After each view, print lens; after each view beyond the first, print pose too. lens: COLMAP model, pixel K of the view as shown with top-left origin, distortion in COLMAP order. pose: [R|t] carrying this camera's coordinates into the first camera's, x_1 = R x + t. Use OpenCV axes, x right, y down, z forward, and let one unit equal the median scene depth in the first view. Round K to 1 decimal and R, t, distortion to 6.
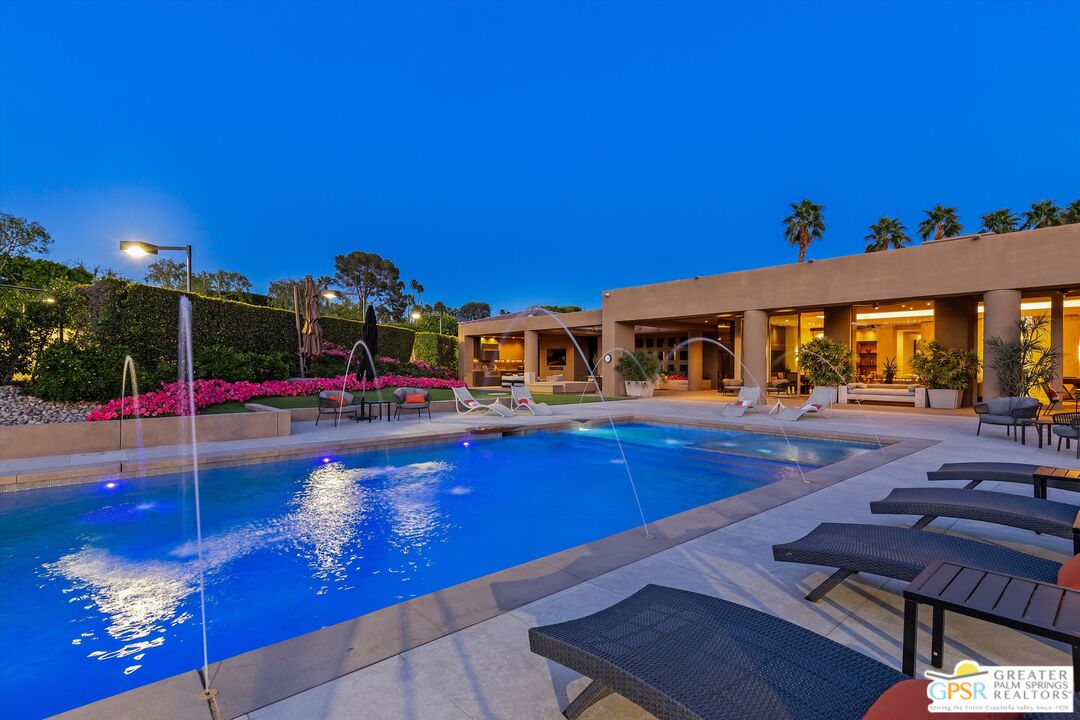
lens RADIAL K [[512.7, 0, 549.3], [0, 512.7, 356.2], [0, 0, 1]] dist [0.003142, -0.000698]
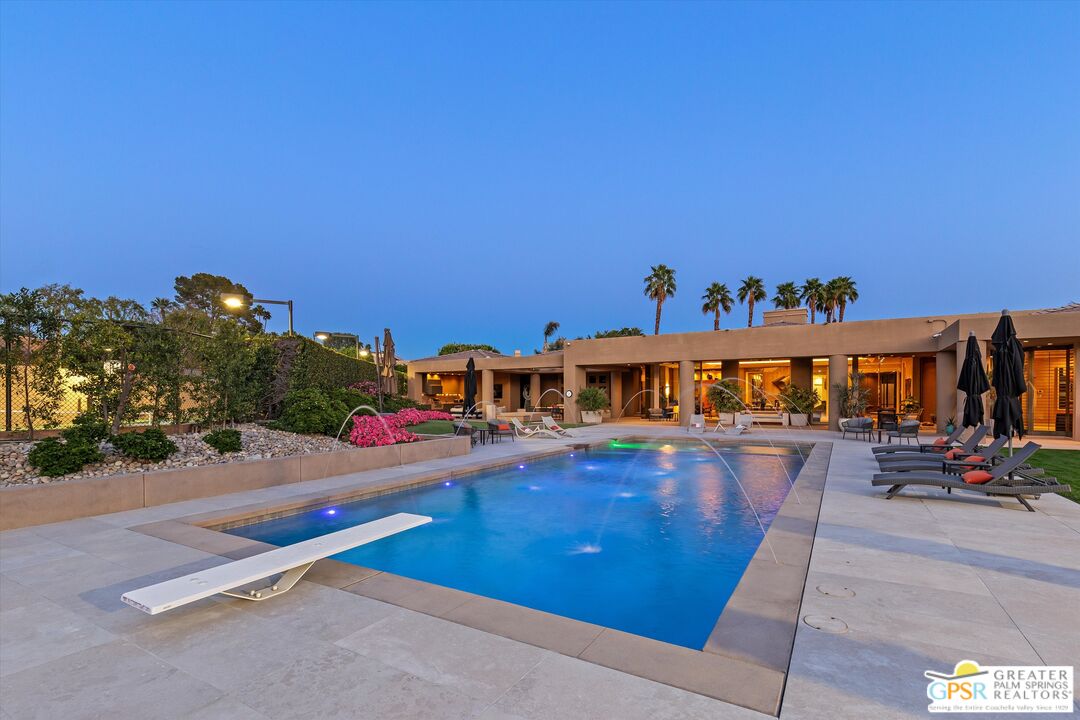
lens RADIAL K [[488.3, 0, 548.9], [0, 488.3, 393.9], [0, 0, 1]] dist [0.010185, 0.000084]
pose [[0.954347, -0.003367, 0.298681, -0.204242], [-0.000899, 0.999900, 0.014144, -0.008757], [-0.298699, -0.013767, 0.954248, -0.102067]]
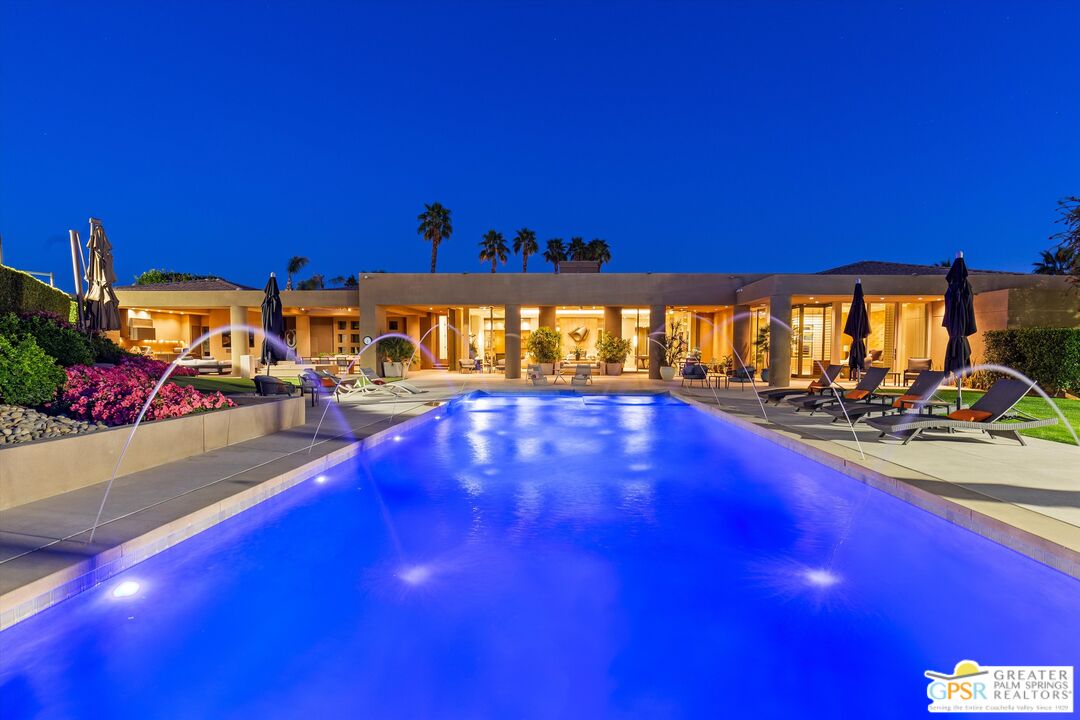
lens RADIAL K [[512.7, 0, 547.4], [0, 512.7, 370.0], [0, 0, 1]] dist [0.003142, -0.000698]
pose [[0.703506, -0.027185, 0.710169, -0.245644], [-0.015847, 0.998420, 0.053918, 0.001538], [-0.710512, -0.049185, 0.701964, 0.020499]]
